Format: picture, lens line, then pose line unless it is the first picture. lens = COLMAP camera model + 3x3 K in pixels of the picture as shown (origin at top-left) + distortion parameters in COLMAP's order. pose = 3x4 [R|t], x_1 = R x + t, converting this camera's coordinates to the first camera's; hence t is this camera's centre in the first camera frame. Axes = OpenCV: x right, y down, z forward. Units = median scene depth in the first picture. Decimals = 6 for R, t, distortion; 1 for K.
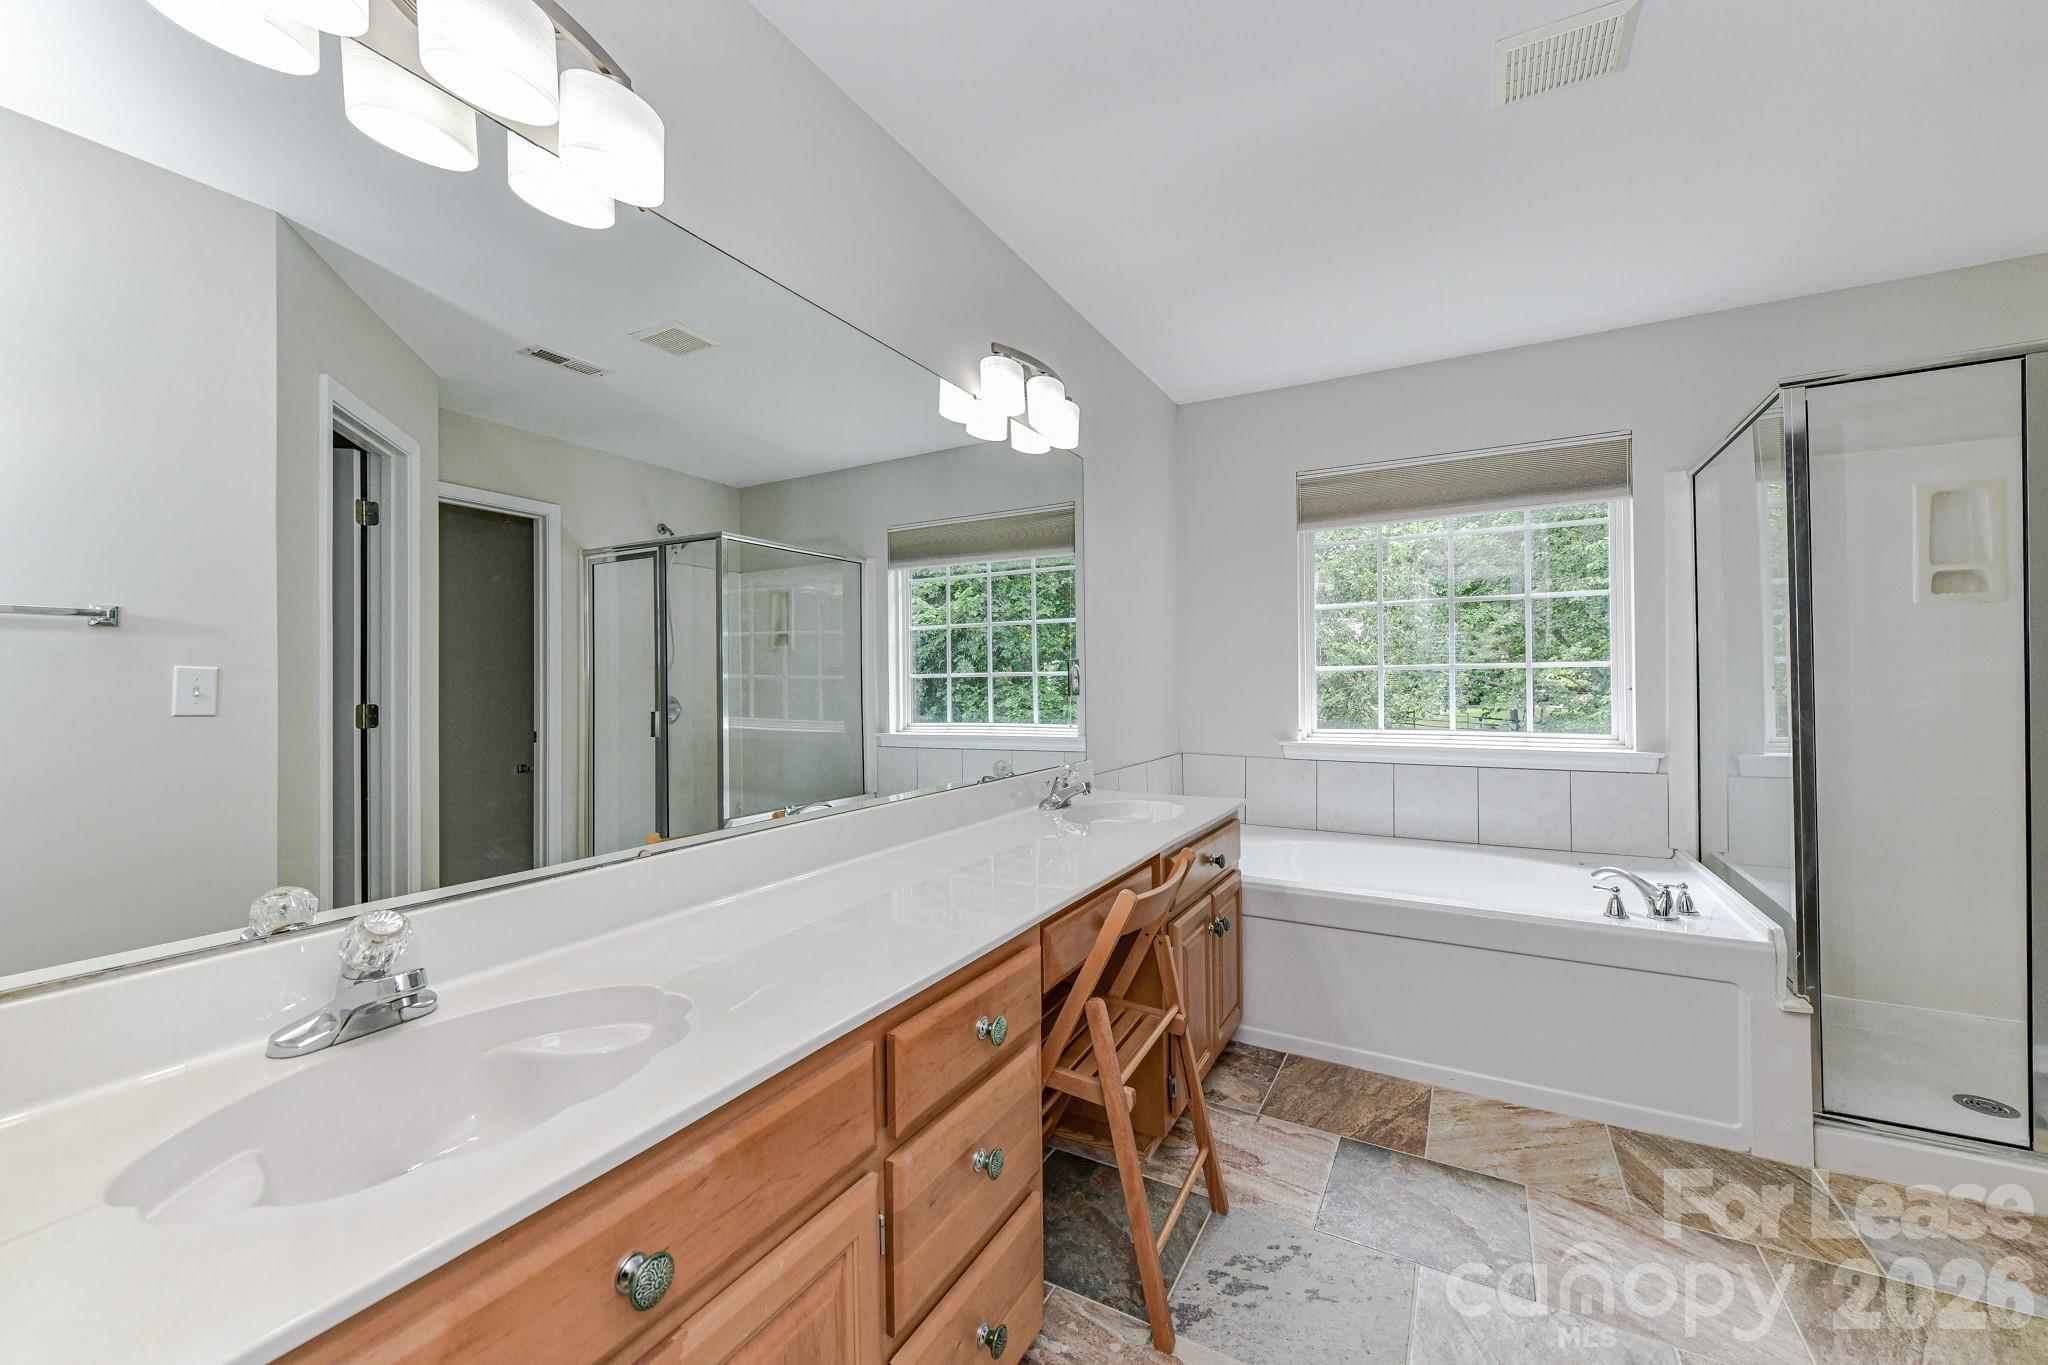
lens RADIAL K [[809.5, 0, 1028.3], [0, 809.5, 680.2], [0, 0, 1]] dist [0.001375, -0.000523]
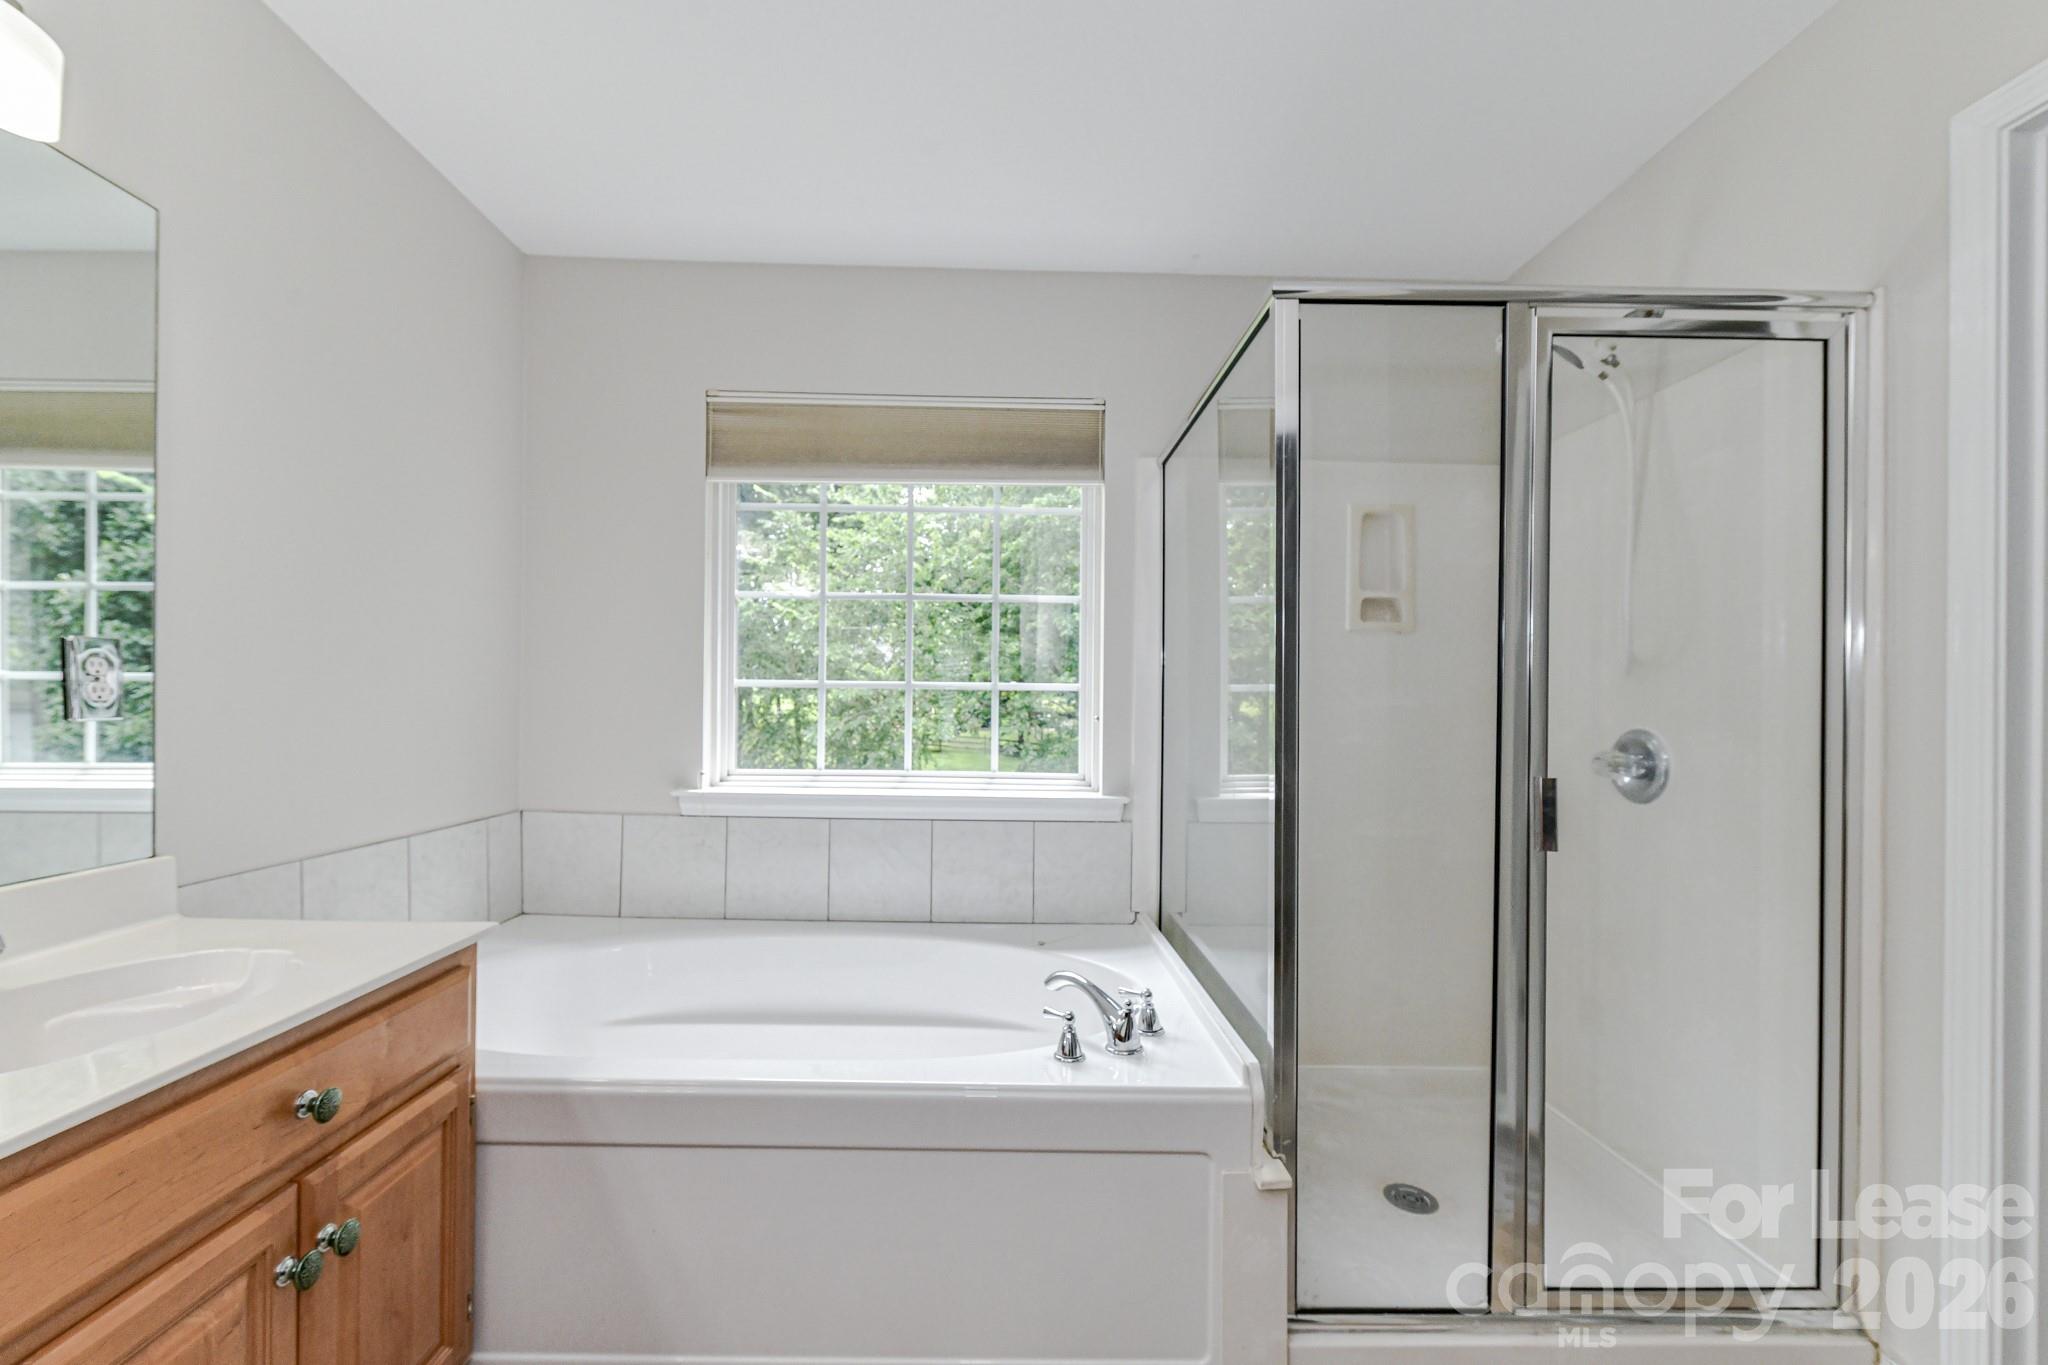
lens RADIAL K [[809.5, 0, 1028.3], [0, 809.5, 680.2], [0, 0, 1]] dist [0.001375, -0.000523]
pose [[0.855350, 0.036174, 0.516786, 0.277632], [-0.023002, 0.999227, -0.031873, -0.000552], [-0.517539, 0.015375, 0.855521, 0.359622]]
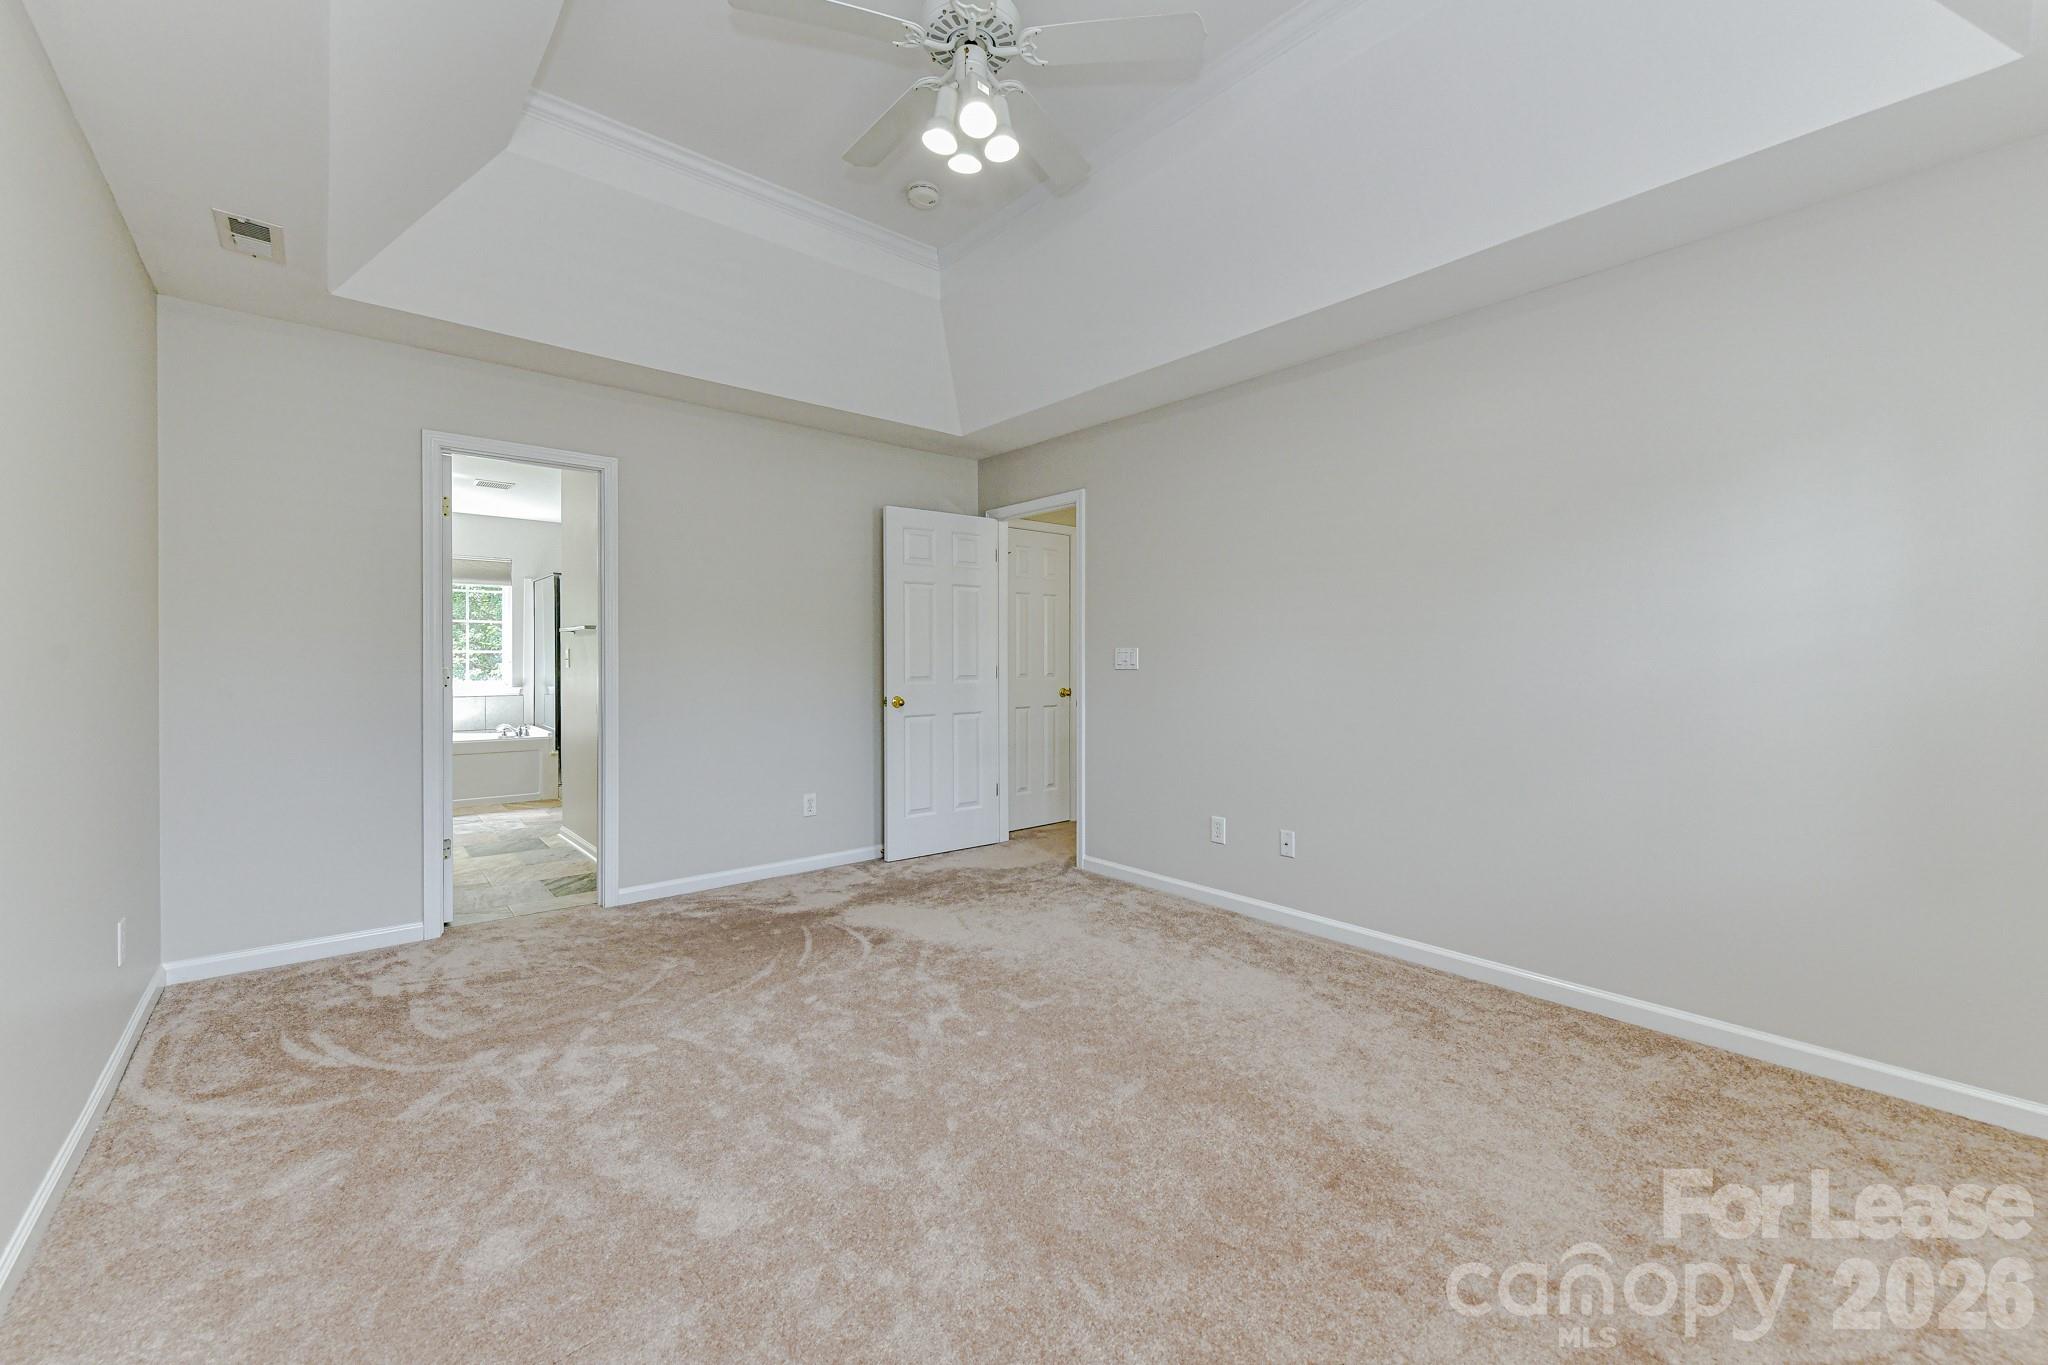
lens RADIAL K [[809.5, 0, 1028.3], [0, 809.5, 680.2], [0, 0, 1]] dist [0.001375, -0.000523]
pose [[0.345199, 0.008808, 0.938488, -1.125608], [-0.015683, 0.999870, -0.003616, 0.051313], [-0.938399, -0.013470, 0.345292, -1.465510]]
